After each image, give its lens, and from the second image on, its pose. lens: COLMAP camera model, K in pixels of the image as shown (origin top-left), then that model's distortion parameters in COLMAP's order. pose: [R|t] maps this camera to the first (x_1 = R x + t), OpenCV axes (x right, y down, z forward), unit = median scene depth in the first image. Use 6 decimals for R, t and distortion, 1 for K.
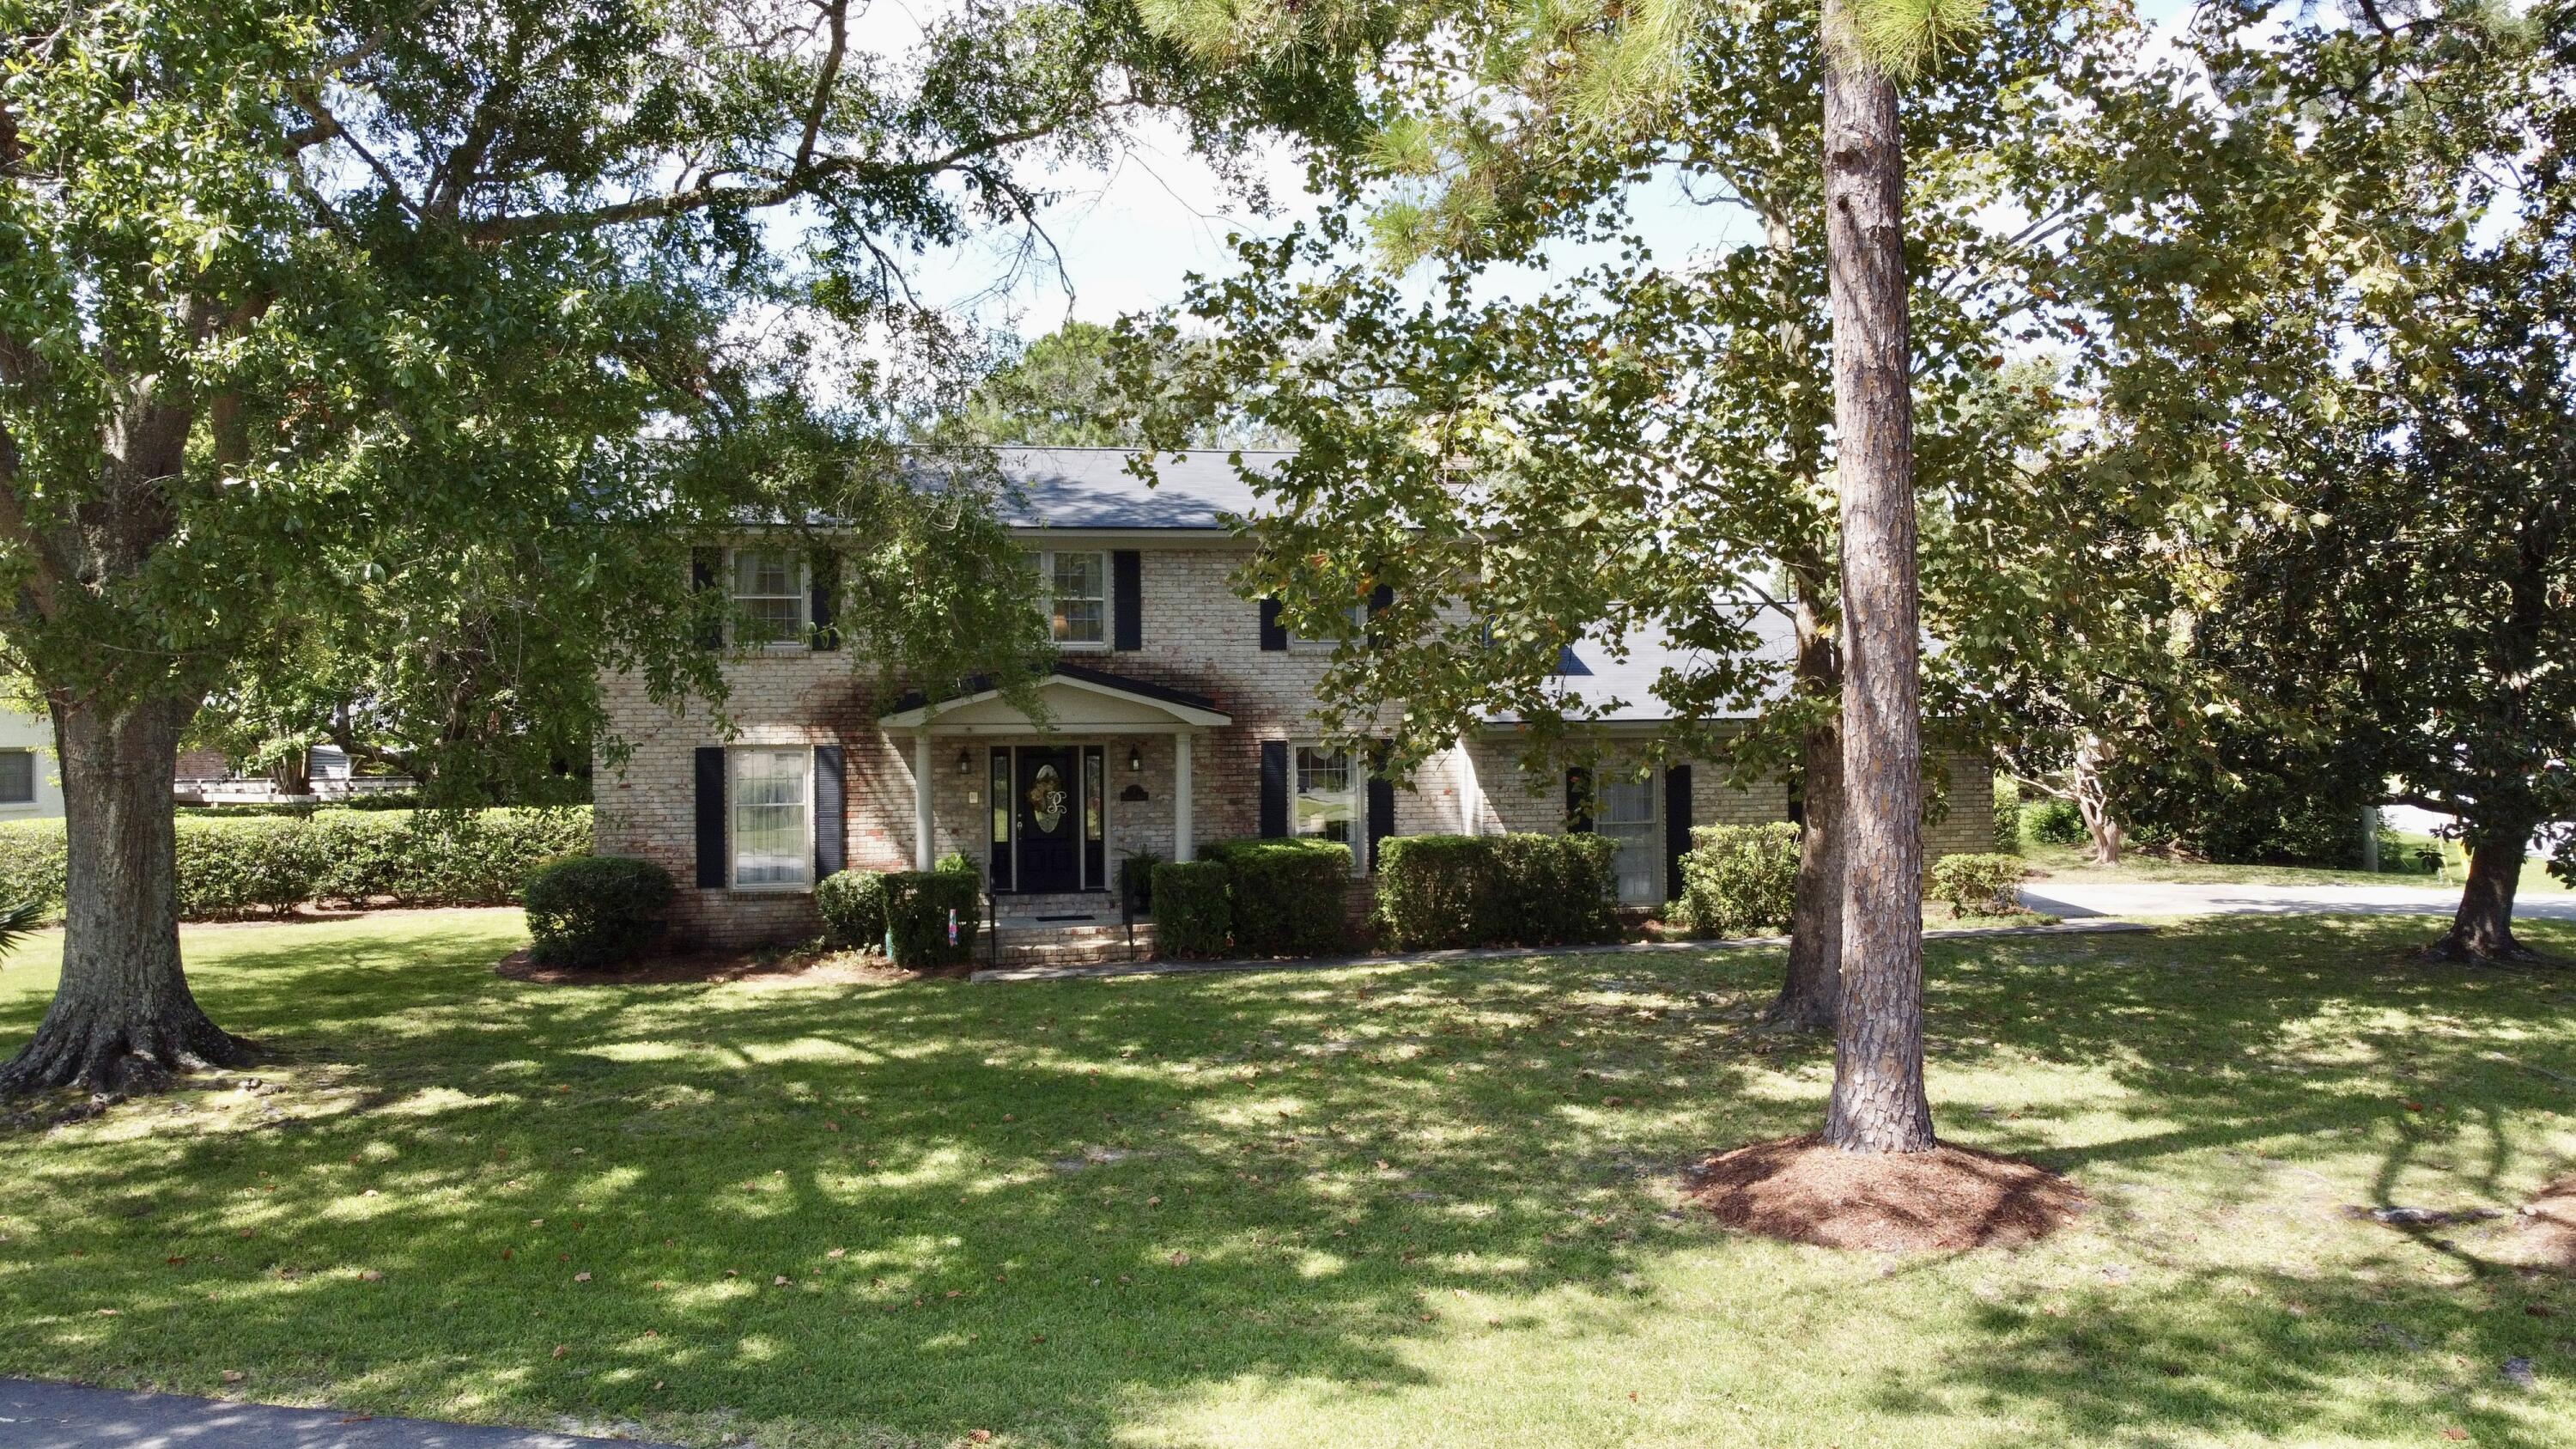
lens RADIAL K [[1961.8, 0, 1278.1], [0, 1961.8, 715.8], [0, 0, 1]] dist [-0.002313, 0.001364]
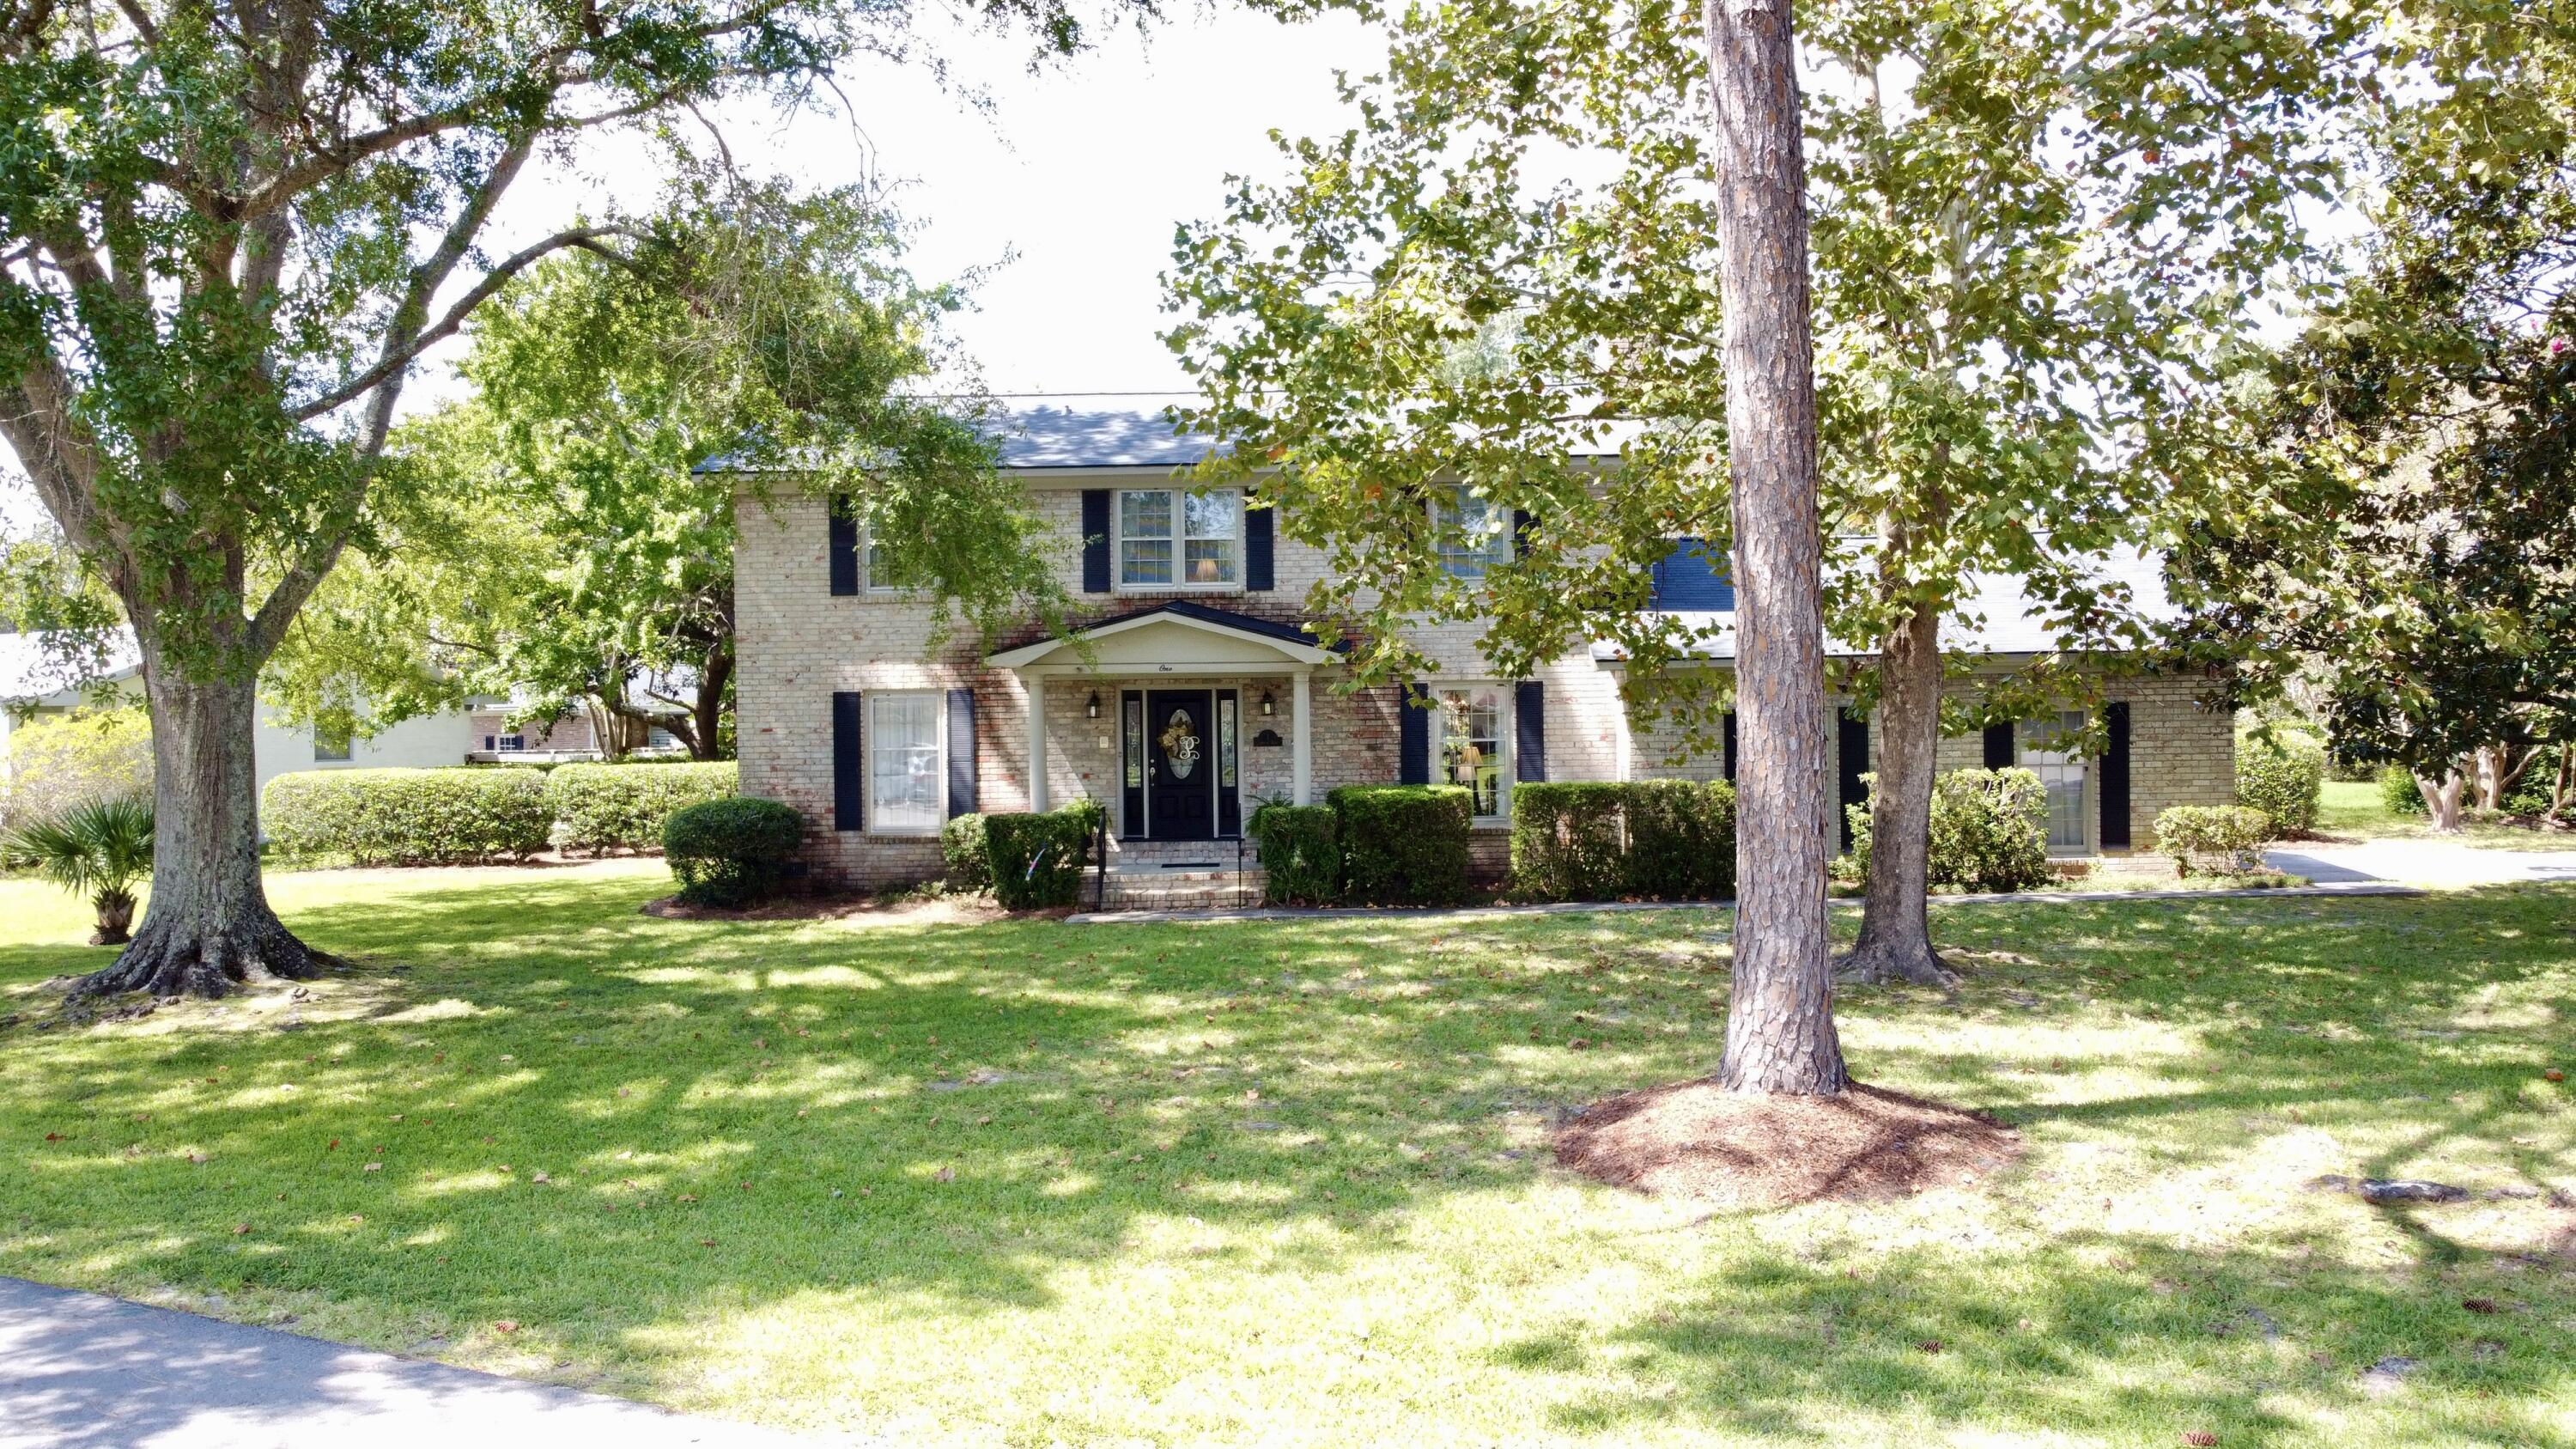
lens RADIAL K [[1961.8, 0, 1281.5], [0, 1961.8, 728.8], [0, 0, 1]] dist [-0.002313, 0.001364]
pose [[0.978667, -0.002785, -0.205436, 0.178177], [0.004867, 0.999942, 0.009628, 0.034576], [0.205397, -0.010422, 0.978623, 0.075540]]
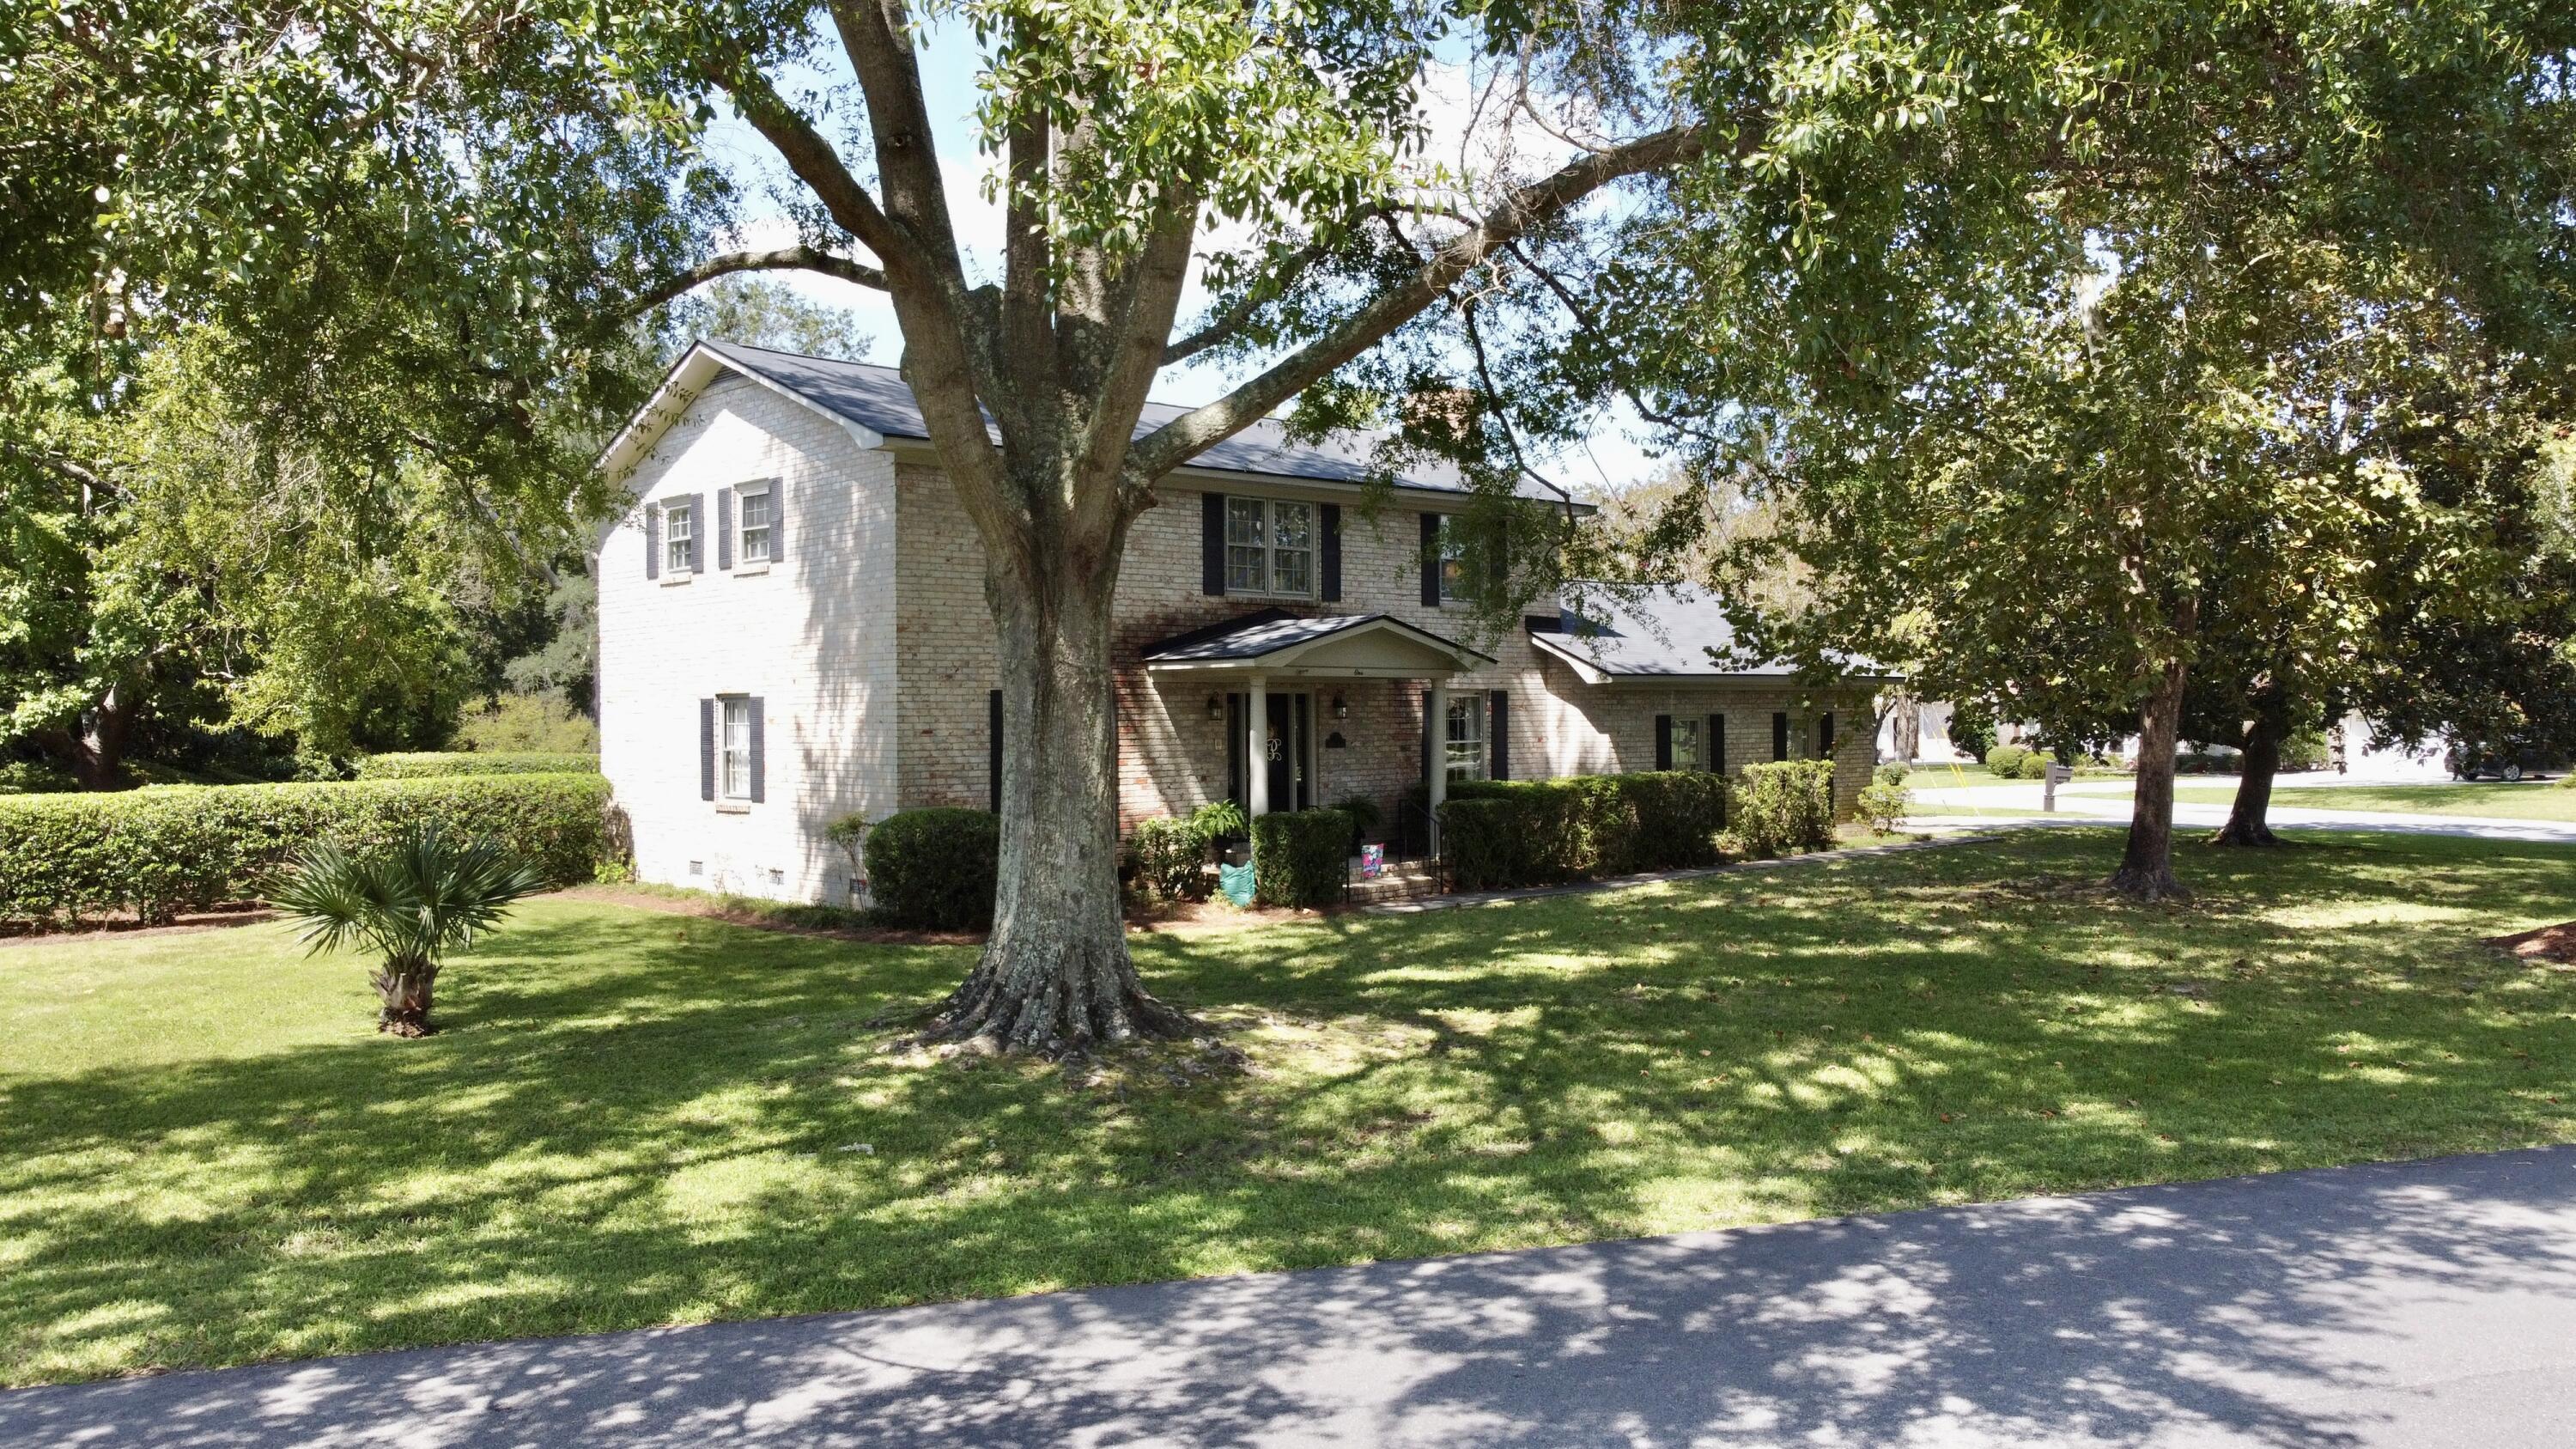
lens RADIAL K [[1961.8, 0, 1286.2], [0, 1961.8, 721.3], [0, 0, 1]] dist [-0.002313, 0.001364]
pose [[0.843669, 0.000494, 0.536864, -0.876472], [0.001502, 0.999993, -0.003279, 0.044477], [-0.536862, 0.003573, 0.843662, 0.195291]]
